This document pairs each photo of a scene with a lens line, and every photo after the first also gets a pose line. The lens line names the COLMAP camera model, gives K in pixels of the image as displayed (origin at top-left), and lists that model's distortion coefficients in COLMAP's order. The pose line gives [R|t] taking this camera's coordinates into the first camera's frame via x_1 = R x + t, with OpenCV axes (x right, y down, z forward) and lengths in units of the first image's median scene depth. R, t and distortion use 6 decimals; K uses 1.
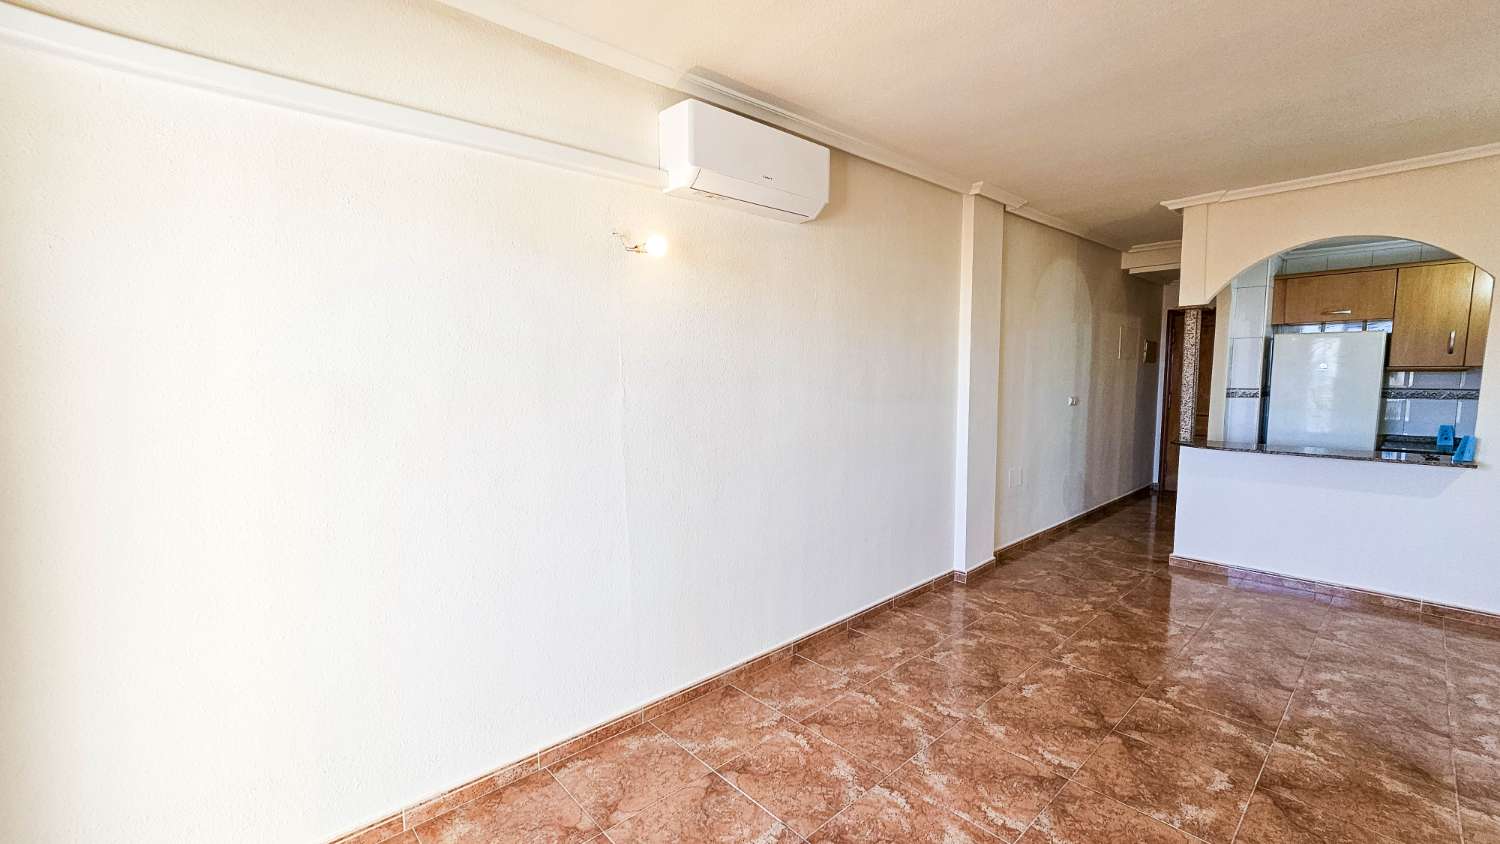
lens RADIAL K [[617.6, 0, 736.2], [0, 617.6, 426.0], [0, 0, 1]] dist [-0.014295, 0.008506]
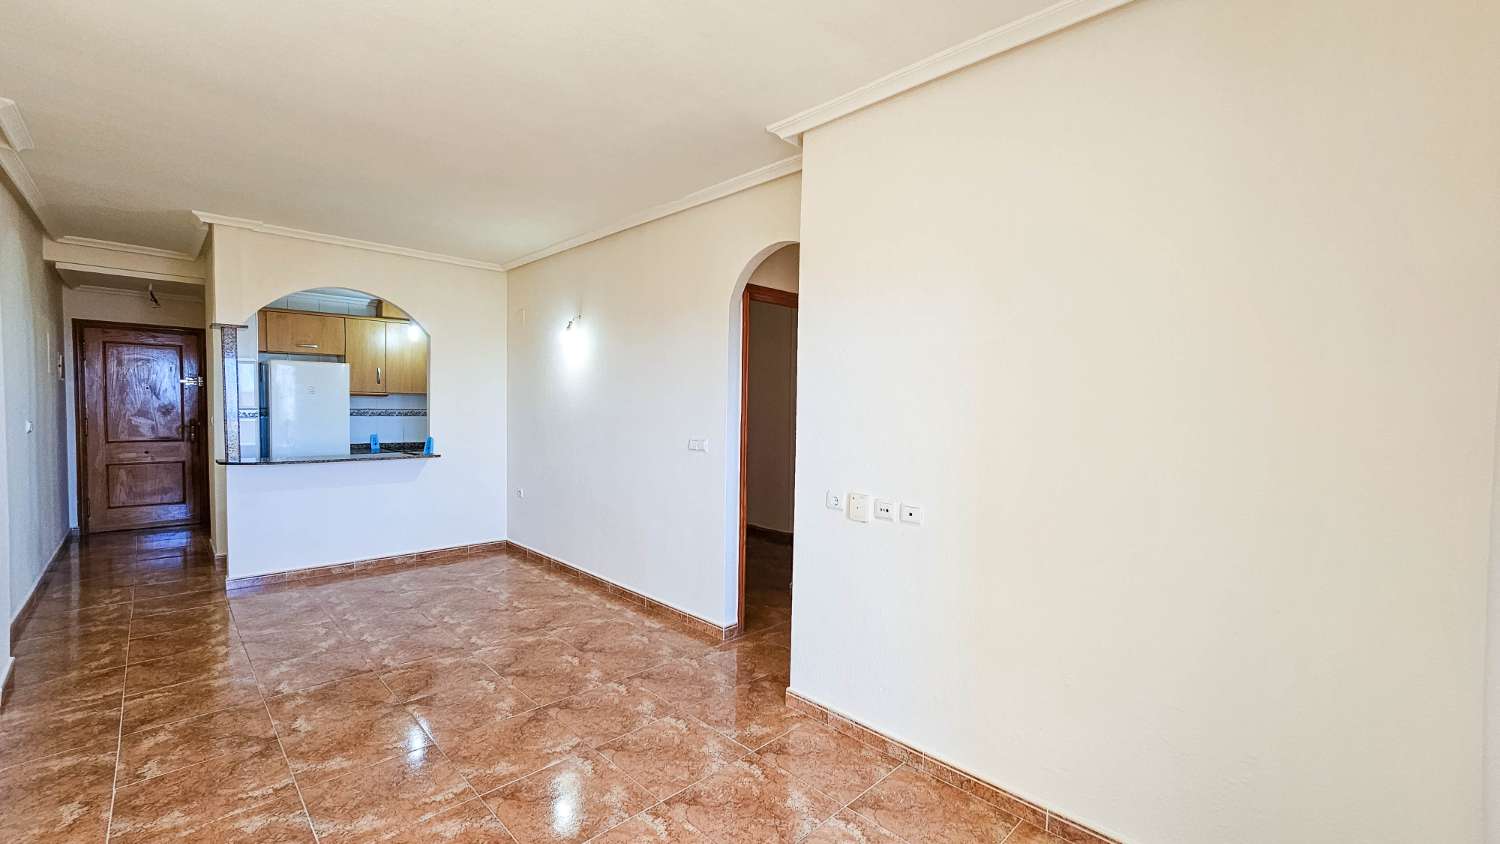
lens RADIAL K [[617.6, 0, 752.6], [0, 617.6, 426.0], [0, 0, 1]] dist [-0.014295, 0.008506]
pose [[-0.060853, -0.024539, 0.997845, -0.351455], [0.075495, 0.996721, 0.029115, 0.004027], [-0.995288, 0.077104, -0.058801, 0.258001]]
